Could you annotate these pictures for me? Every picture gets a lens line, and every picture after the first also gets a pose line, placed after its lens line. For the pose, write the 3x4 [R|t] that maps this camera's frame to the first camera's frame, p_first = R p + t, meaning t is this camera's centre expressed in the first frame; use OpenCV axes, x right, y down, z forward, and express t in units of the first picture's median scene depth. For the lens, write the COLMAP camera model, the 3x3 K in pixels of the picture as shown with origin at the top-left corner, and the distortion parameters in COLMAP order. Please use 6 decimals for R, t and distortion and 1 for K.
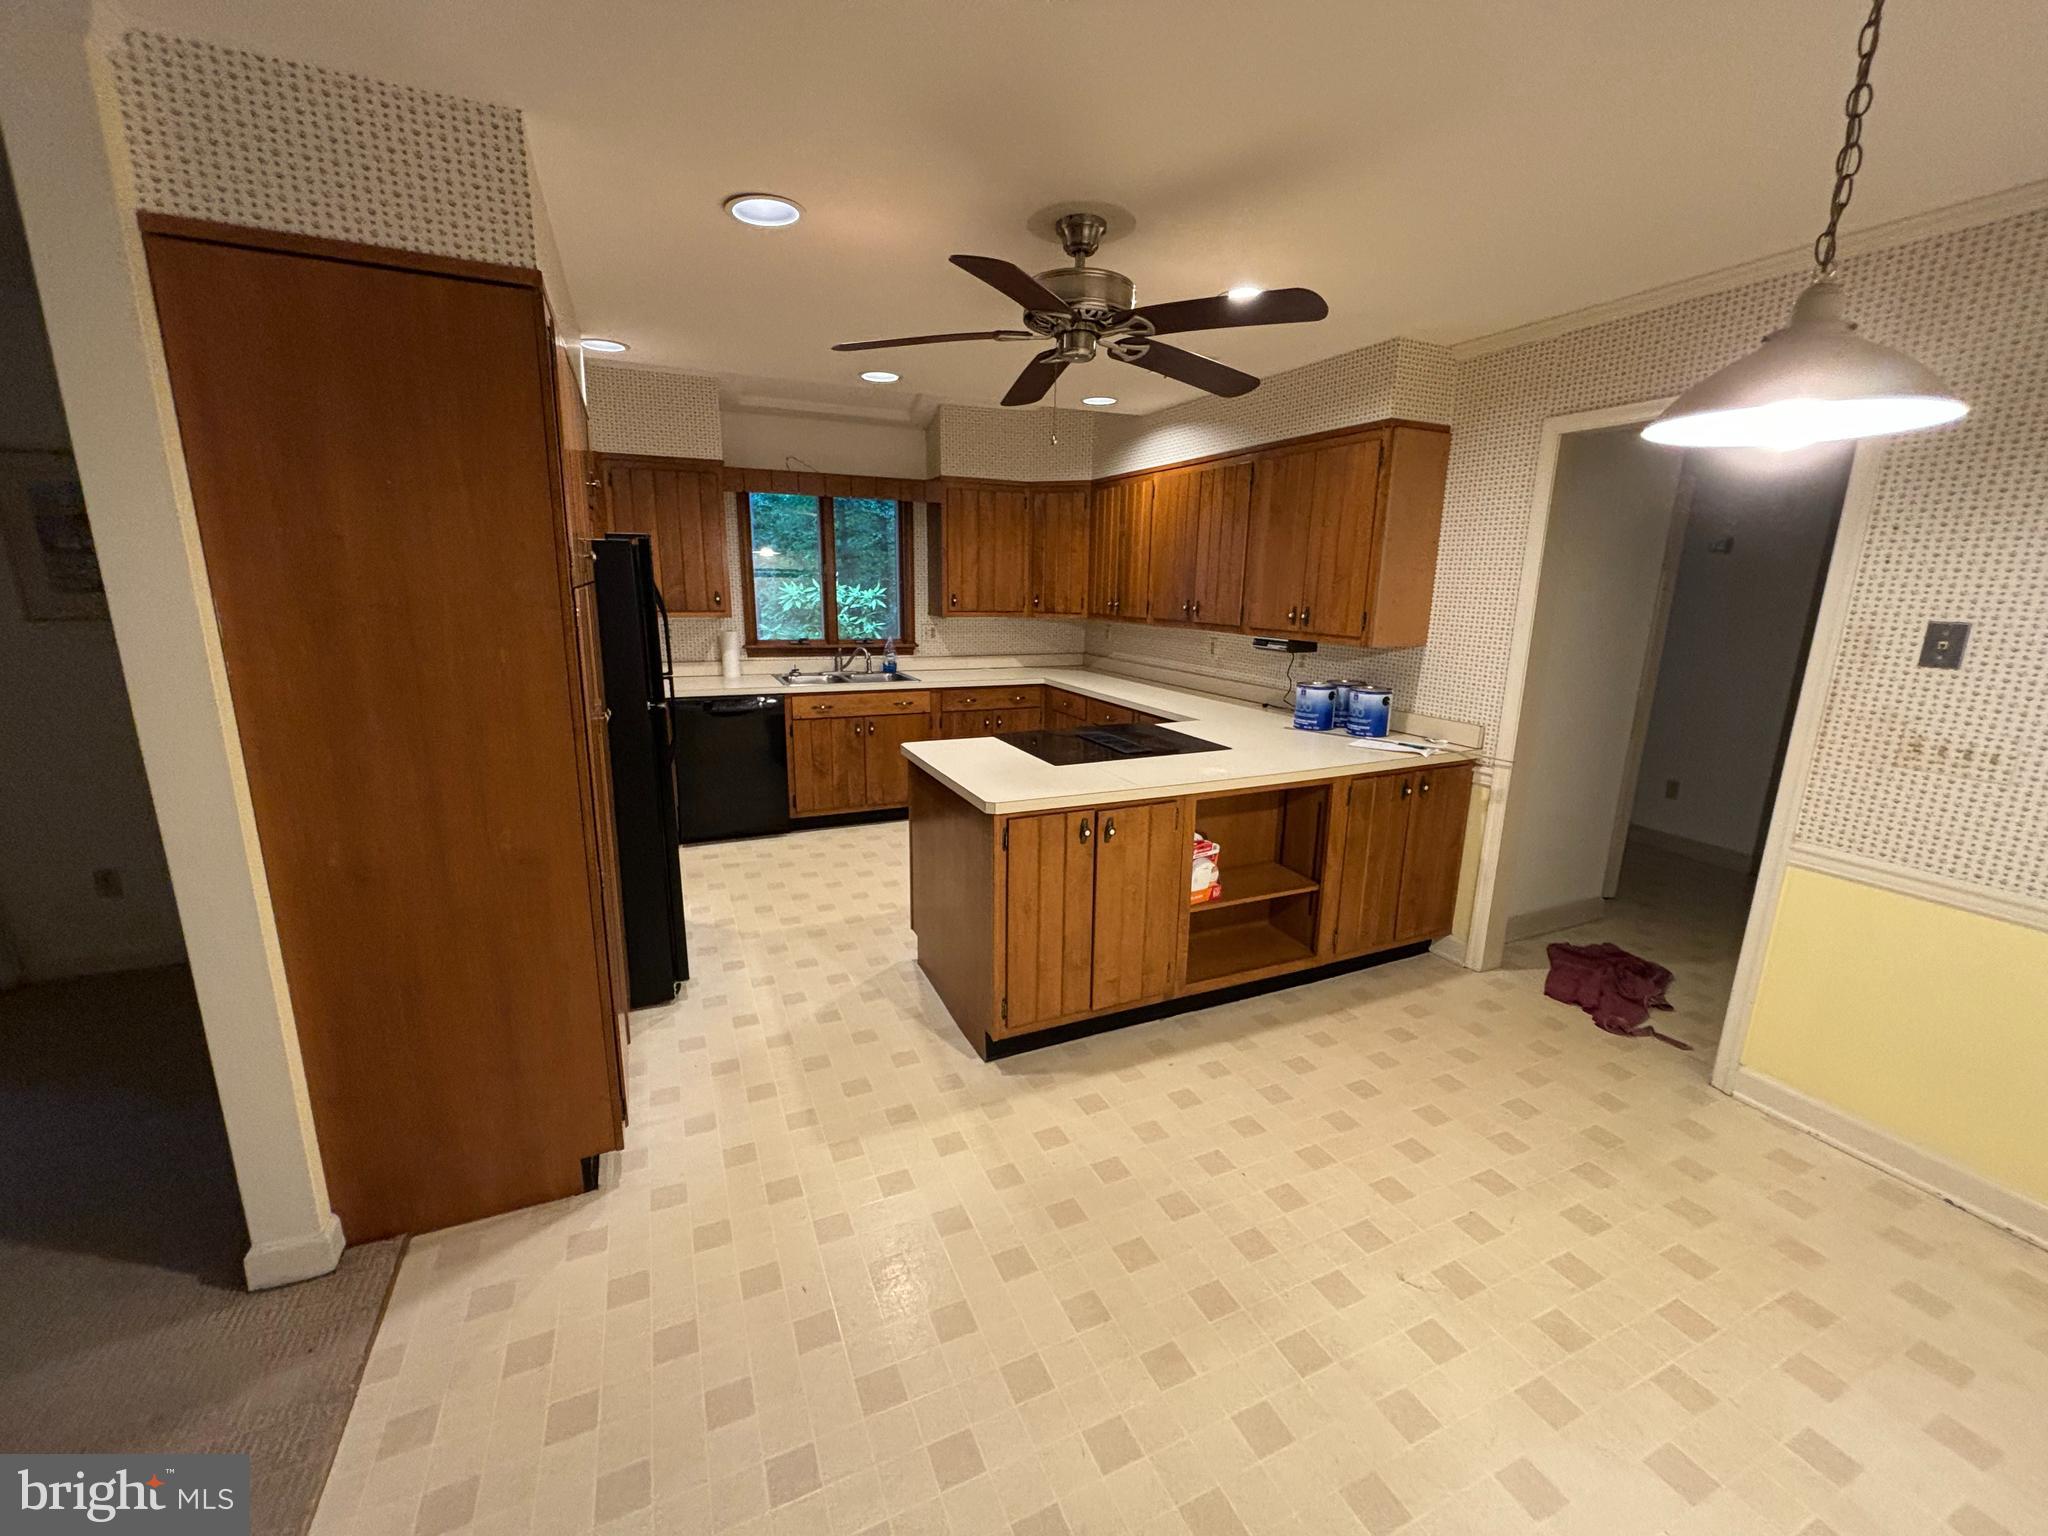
lens RADIAL K [[826.5, 0, 1028.4], [0, 826.5, 764.0], [0, 0, 1]] dist [-0.003287, 0.000295]
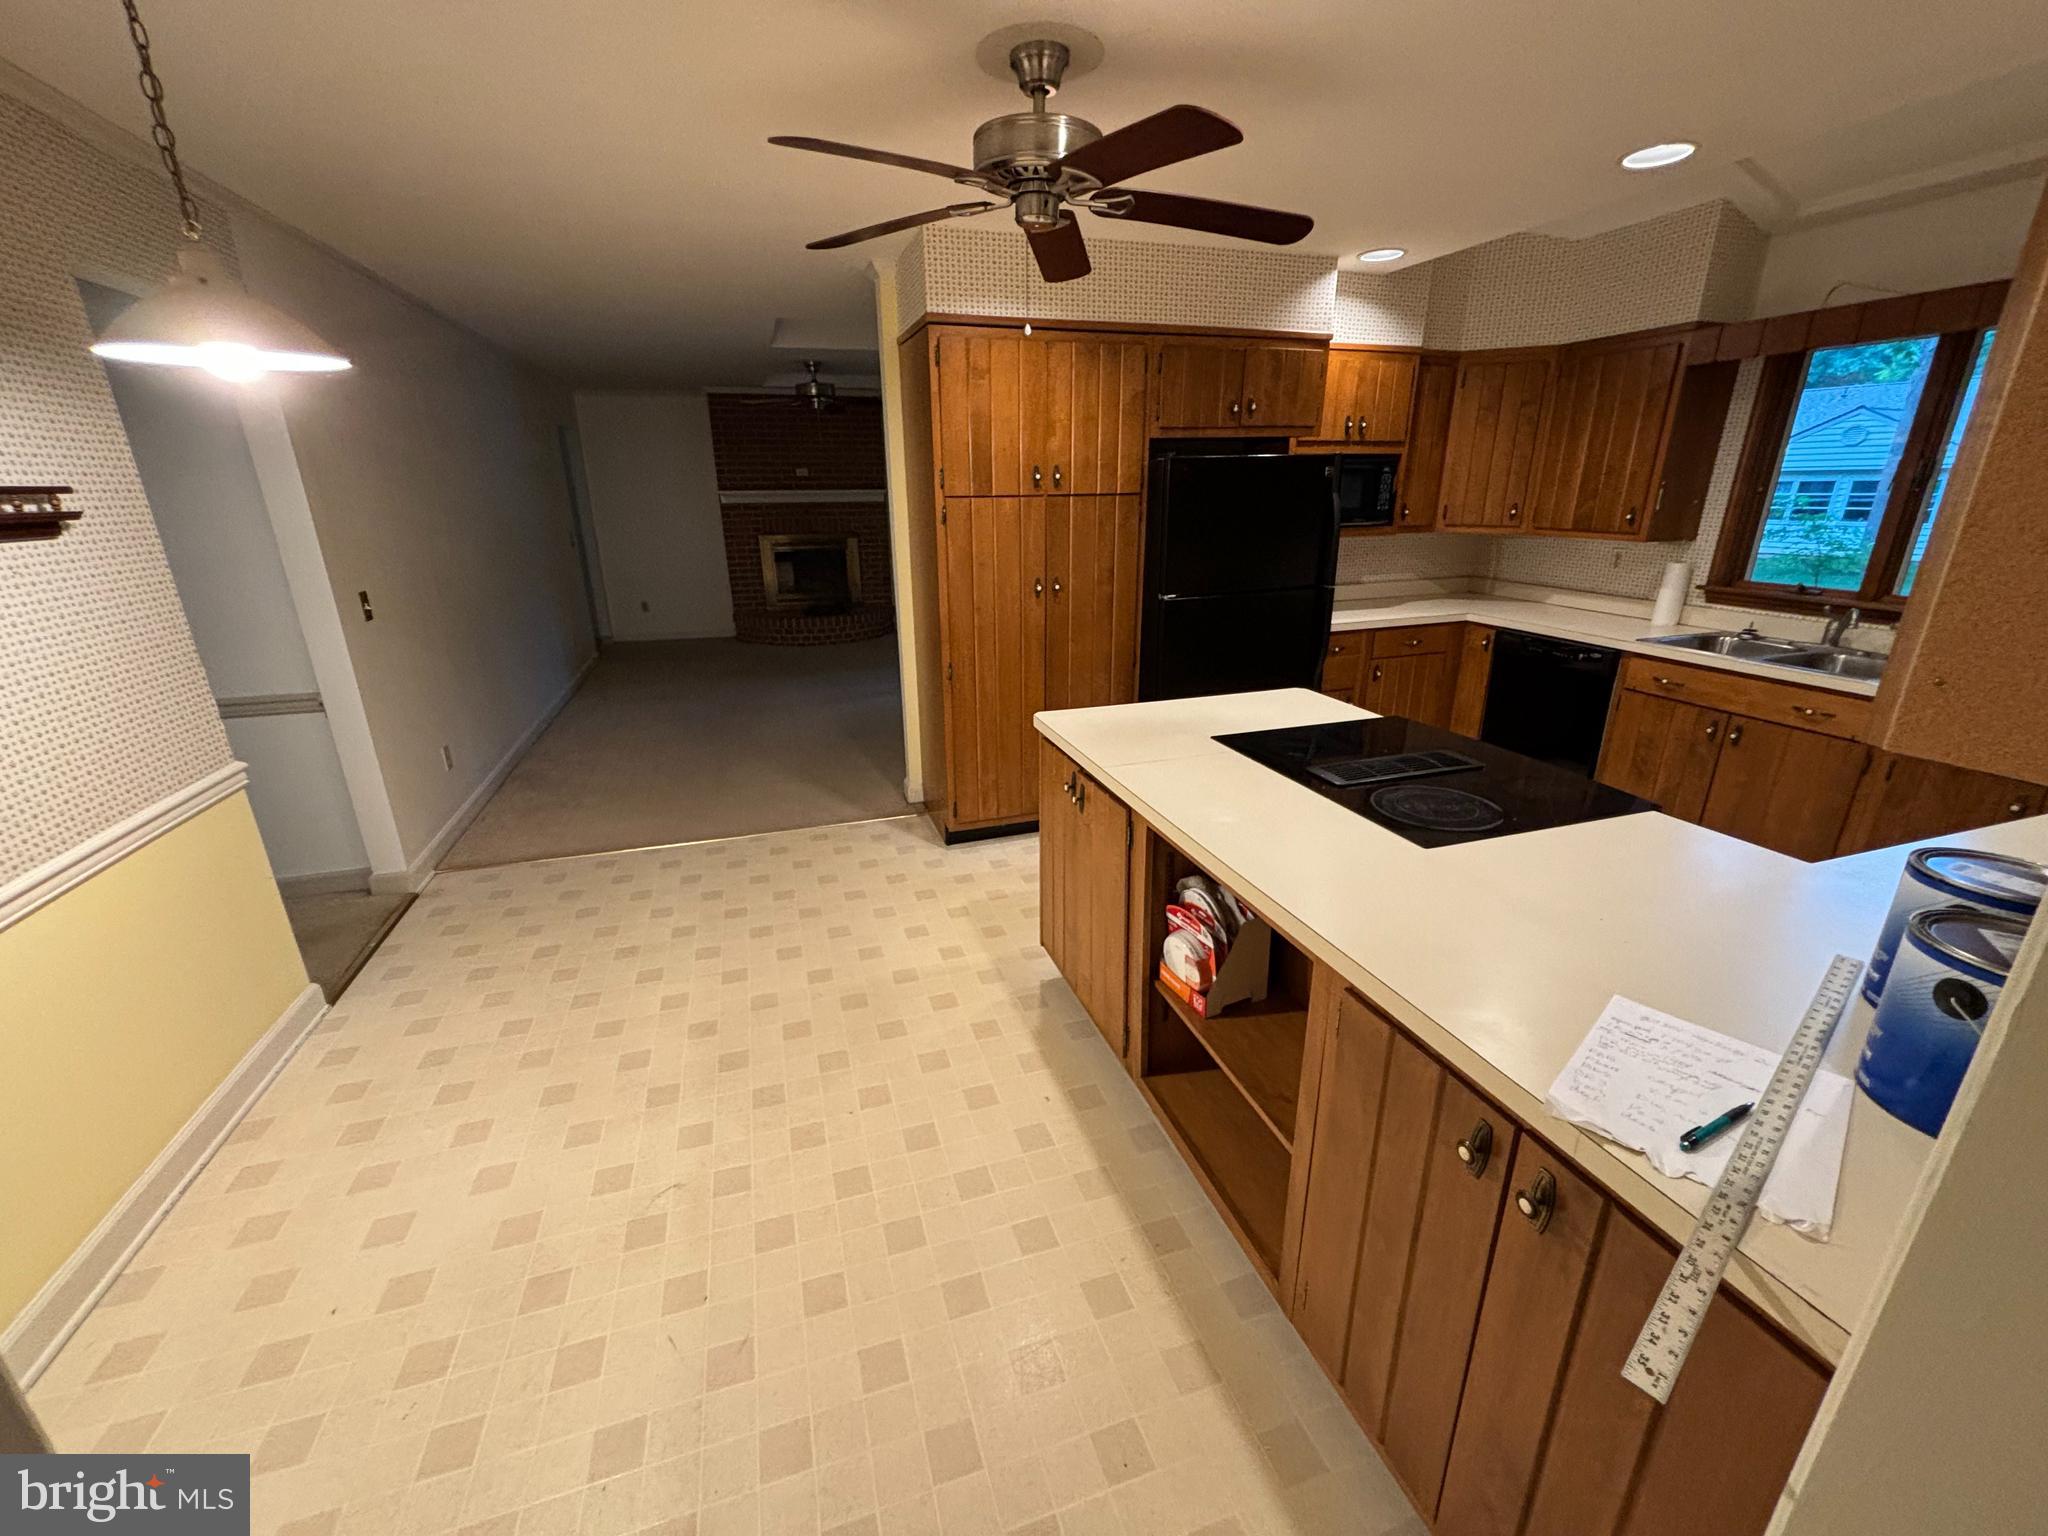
lens RADIAL K [[826.5, 0, 1030.5], [0, 826.5, 762.4], [0, 0, 1]] dist [-0.003287, 0.000295]
pose [[-0.103859, 0.313575, -0.943867, 1.092346], [-0.214762, 0.919540, 0.329125, -0.273342], [0.971129, 0.236889, -0.028159, 1.195090]]
